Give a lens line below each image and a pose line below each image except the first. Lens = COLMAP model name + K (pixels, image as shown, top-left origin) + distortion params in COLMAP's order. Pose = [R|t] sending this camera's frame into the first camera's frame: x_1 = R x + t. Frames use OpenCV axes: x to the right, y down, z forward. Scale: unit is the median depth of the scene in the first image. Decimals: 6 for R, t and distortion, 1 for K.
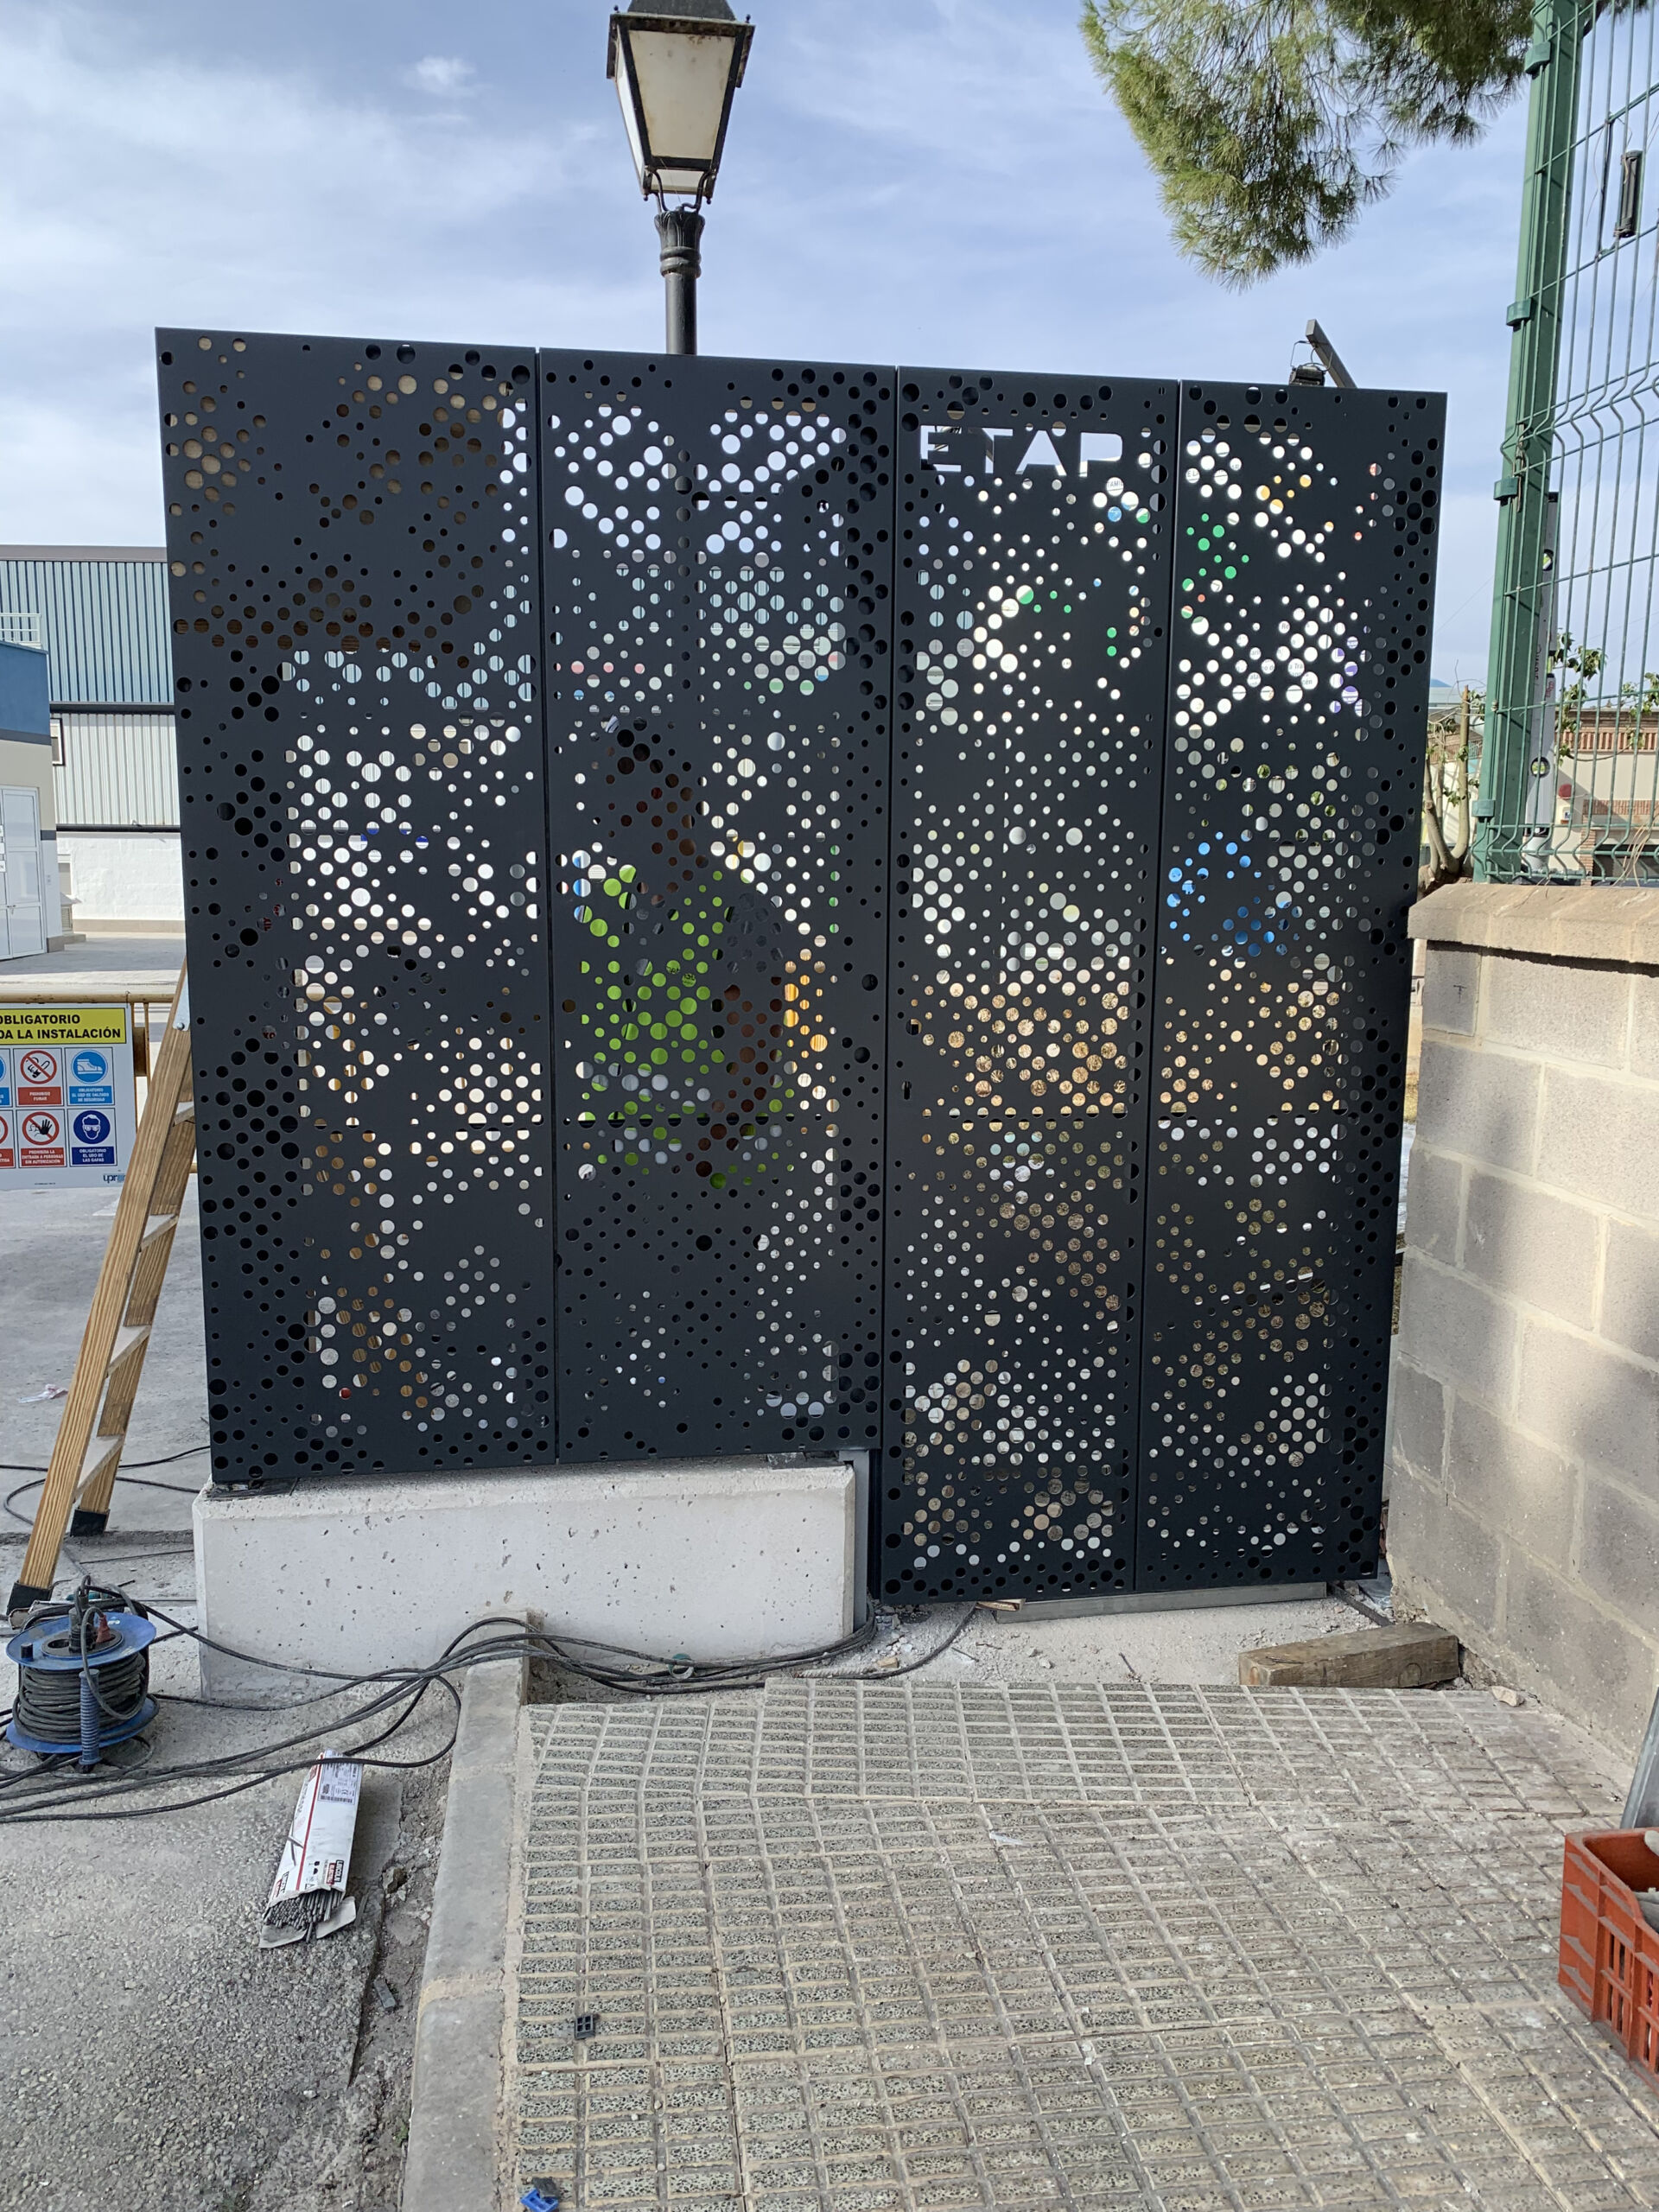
lens RADIAL K [[1733.6, 0, 854.6], [0, 1733.6, 1129.8], [0, 0, 1]] dist [0.037307, -0.032274]
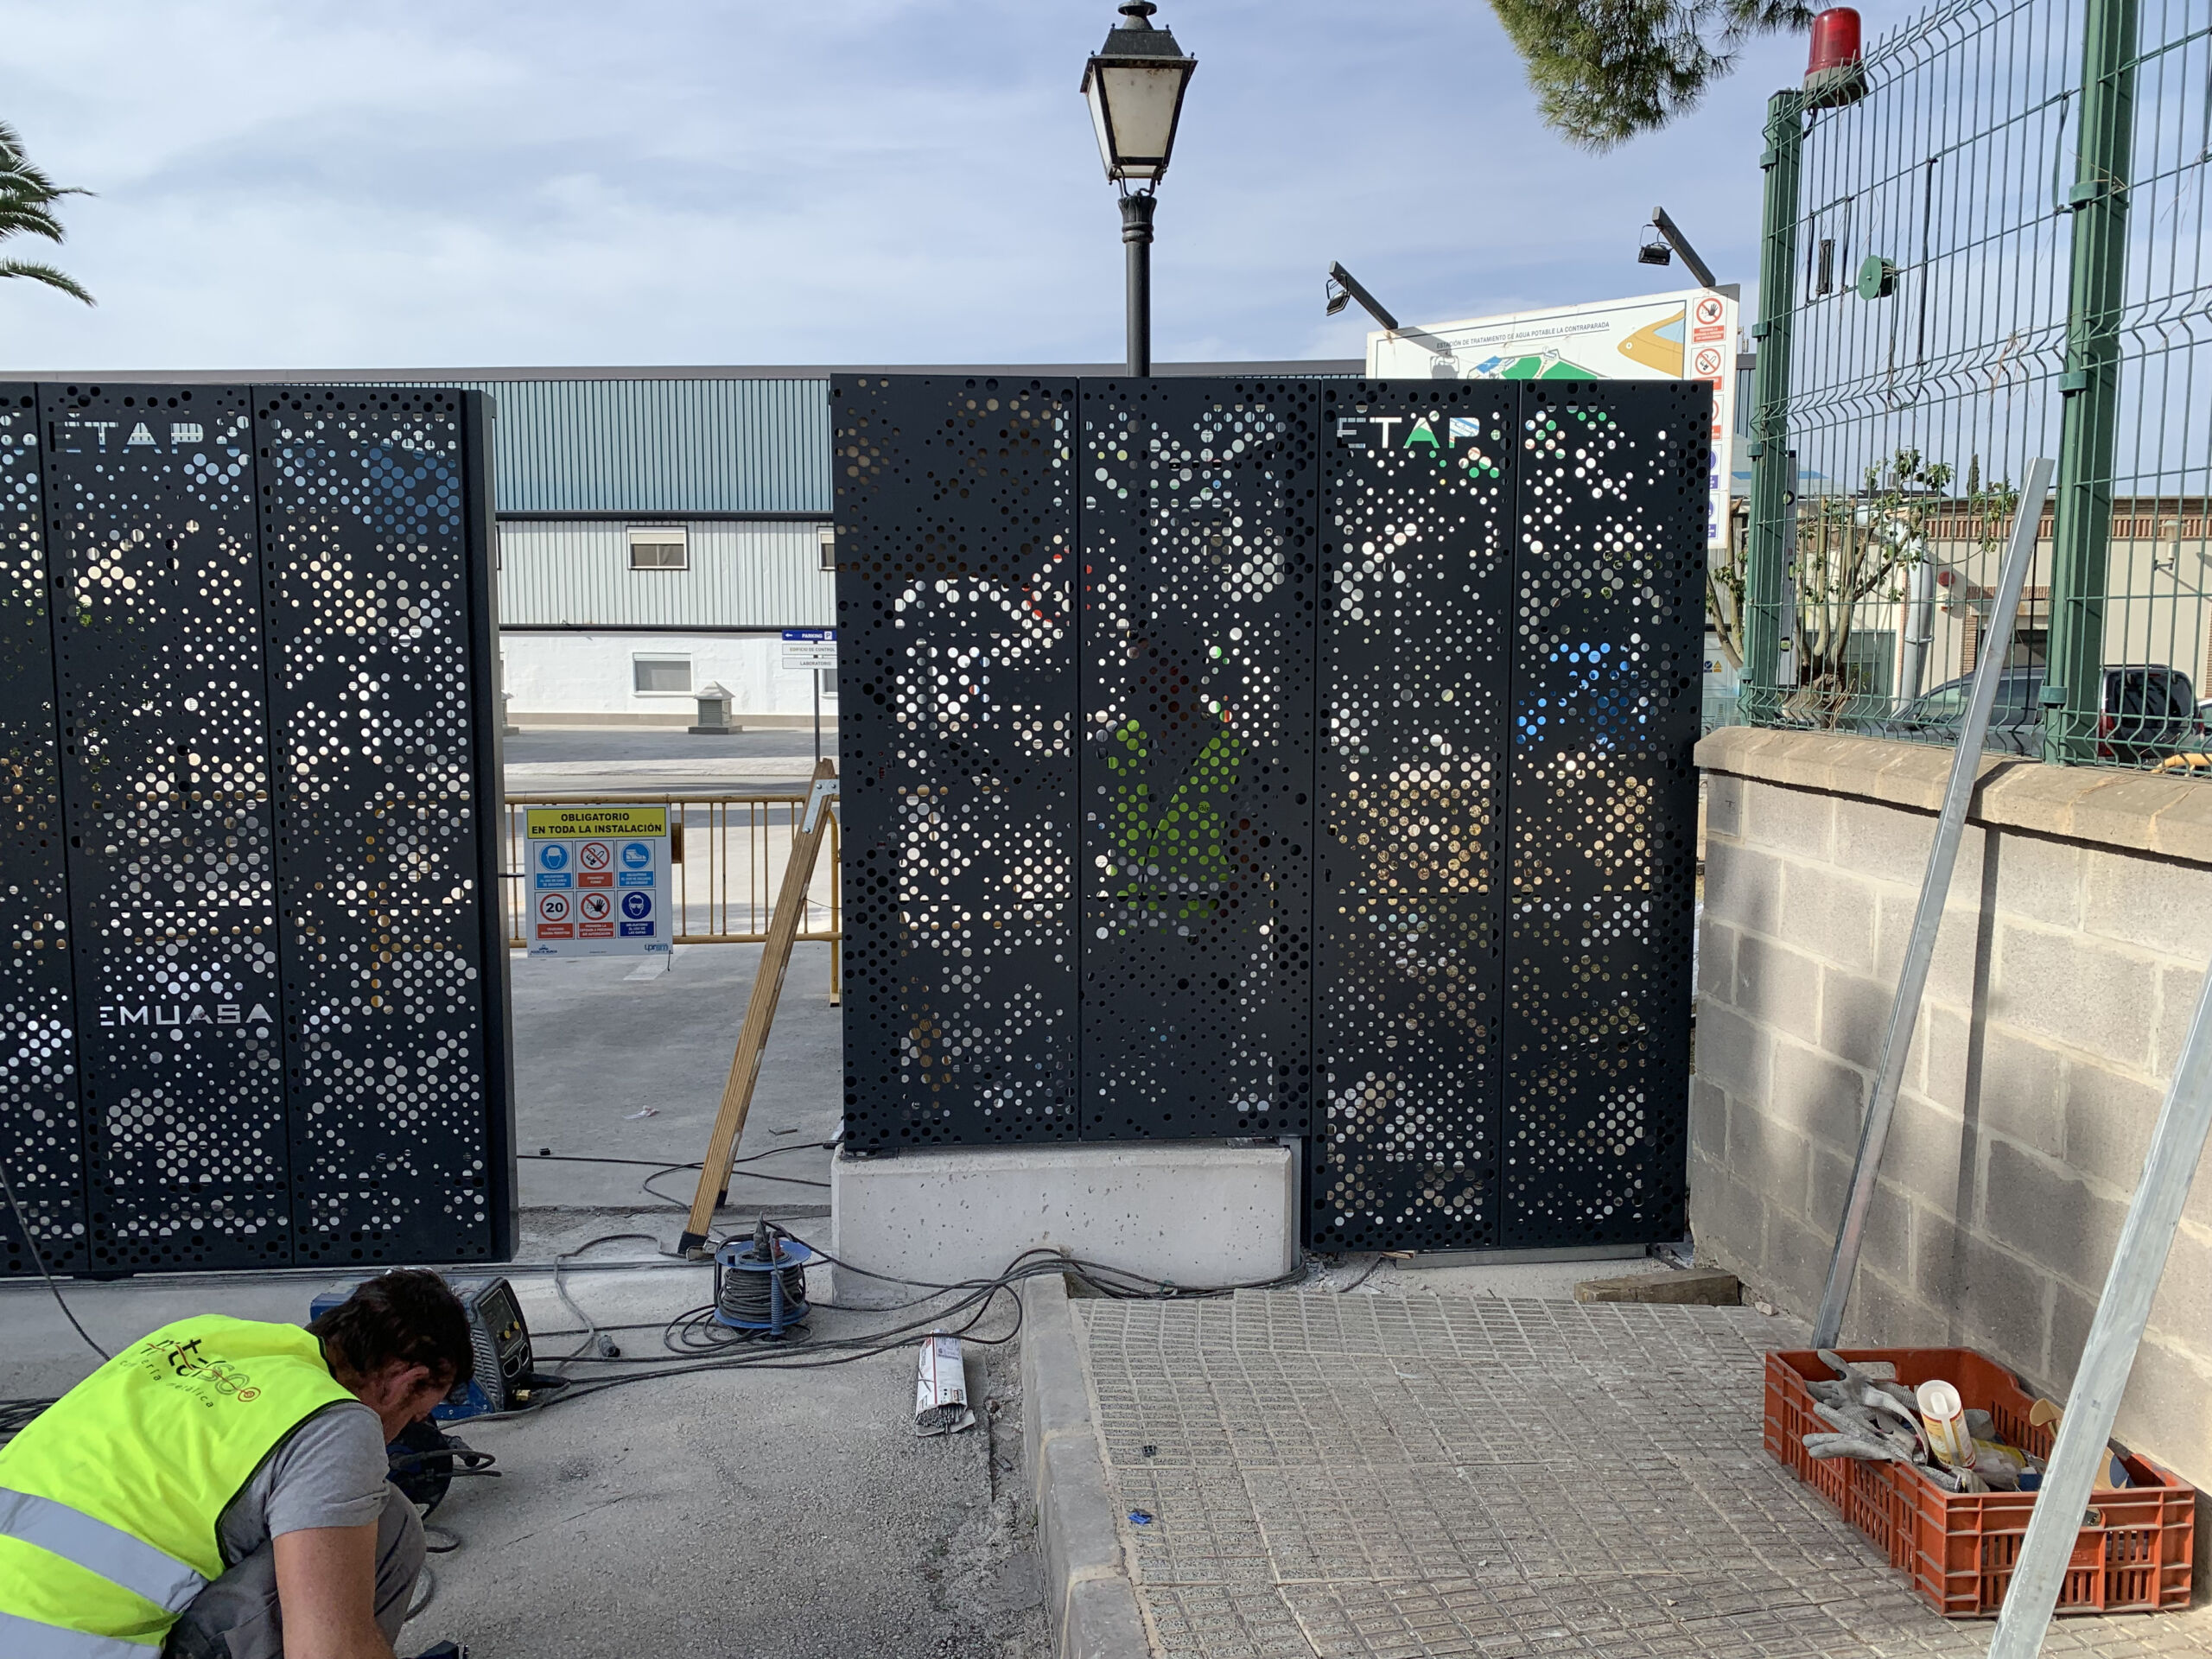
lens RADIAL K [[1743.1, 0, 1104.9], [0, 1743.1, 822.9], [0, 0, 1]] dist [0.055705, -0.089117]
pose [[0.997236, -0.002858, -0.074249, -0.045988], [-0.000900, 0.998722, -0.050530, 0.005920], [0.074298, 0.050458, 0.995959, -0.429299]]
